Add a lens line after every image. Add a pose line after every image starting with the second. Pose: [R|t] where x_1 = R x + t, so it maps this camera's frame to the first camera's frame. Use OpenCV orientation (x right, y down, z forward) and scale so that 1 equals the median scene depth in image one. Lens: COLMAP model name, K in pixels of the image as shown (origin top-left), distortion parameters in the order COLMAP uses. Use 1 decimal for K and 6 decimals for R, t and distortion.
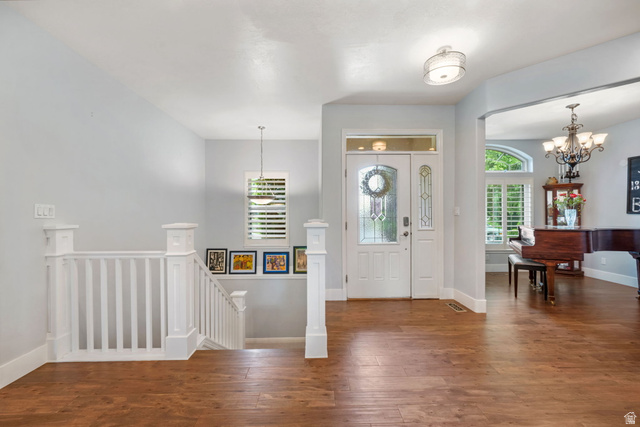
lens RADIAL K [[253.6, 0, 320.0], [0, 253.6, 213.5], [0, 0, 1]] dist [-0.000365, 0.000140]
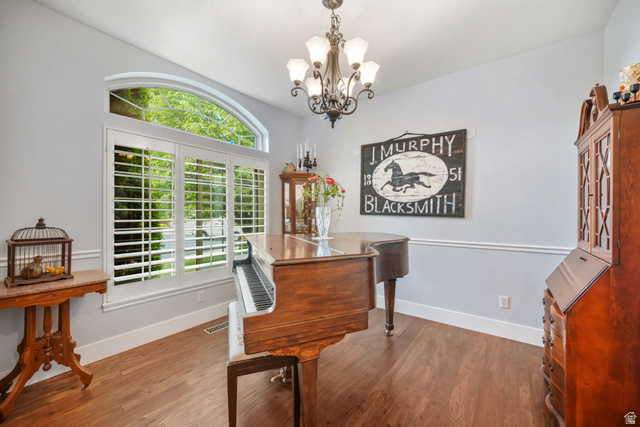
lens RADIAL K [[253.6, 0, 320.0], [0, 253.6, 213.5], [0, 0, 1]] dist [-0.000365, 0.000140]
pose [[0.617638, 0.002325, 0.786459, 0.471423], [-0.001423, 0.999997, -0.001838, -0.001295], [-0.786461, 0.000016, 0.617639, 0.570133]]
